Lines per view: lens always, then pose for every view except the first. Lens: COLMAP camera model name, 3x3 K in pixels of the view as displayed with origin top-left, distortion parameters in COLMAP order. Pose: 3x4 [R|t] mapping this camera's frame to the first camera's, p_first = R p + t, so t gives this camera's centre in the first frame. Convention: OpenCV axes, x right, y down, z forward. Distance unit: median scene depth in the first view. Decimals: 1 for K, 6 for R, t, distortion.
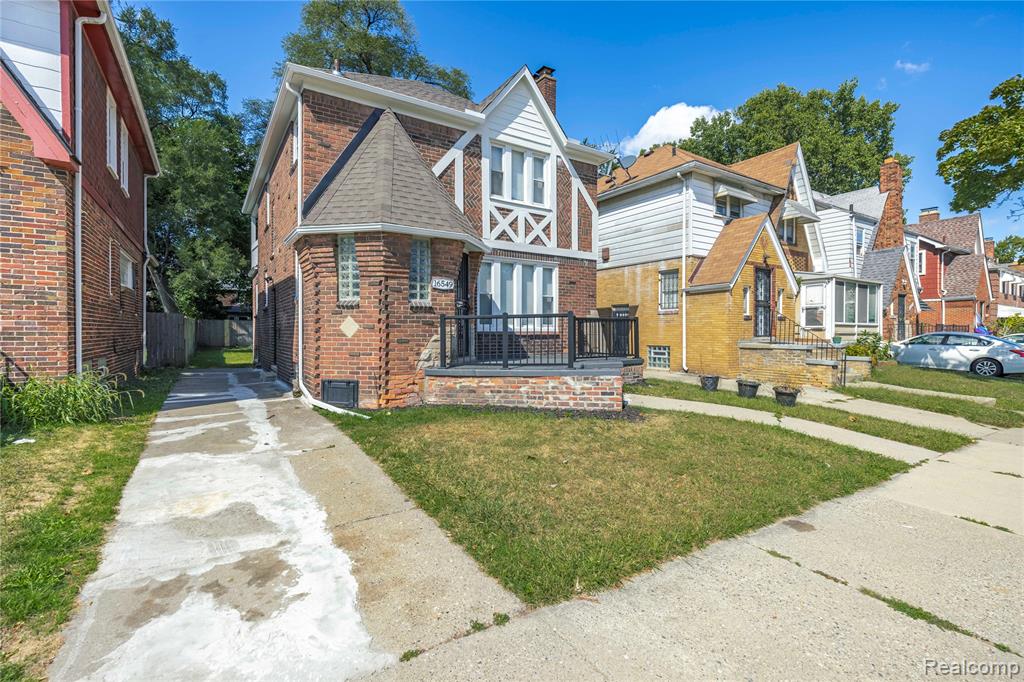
lens RADIAL K [[464.8, 0, 512.1], [0, 464.8, 335.2], [0, 0, 1]] dist [0.000542, -0.000059]
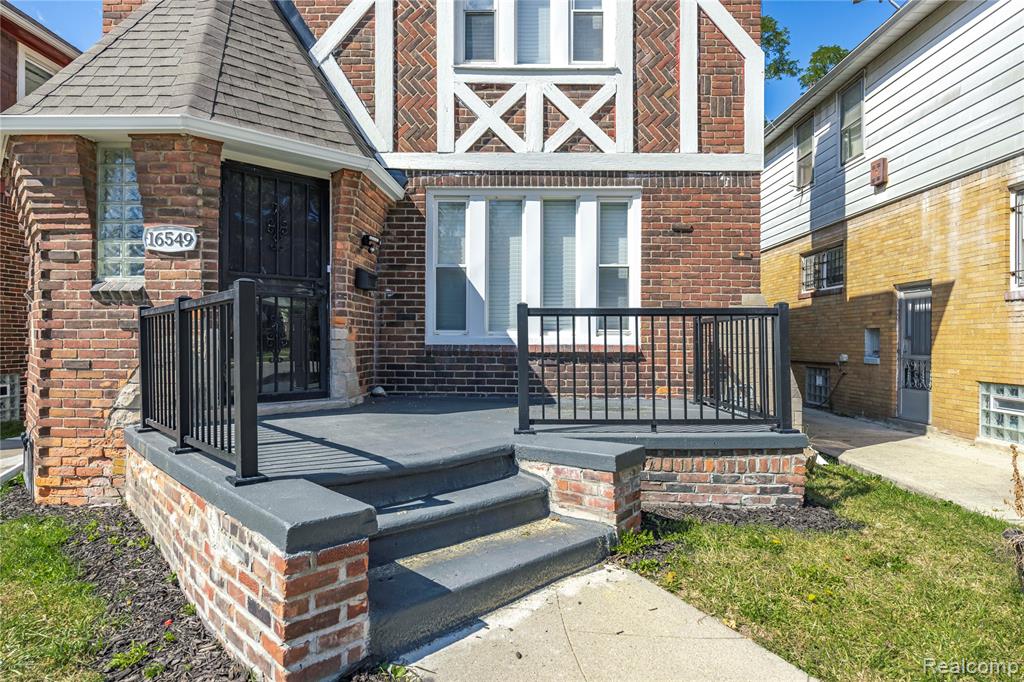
lens RADIAL K [[556.9, 0, 511.3], [0, 556.9, 339.6], [0, 0, 1]] dist [0.000640, -0.001284]
pose [[0.831419, -0.002572, -0.555640, 0.298220], [-0.005860, 0.999893, -0.013397, -0.006039], [0.555615, 0.014395, 0.831315, 0.519327]]
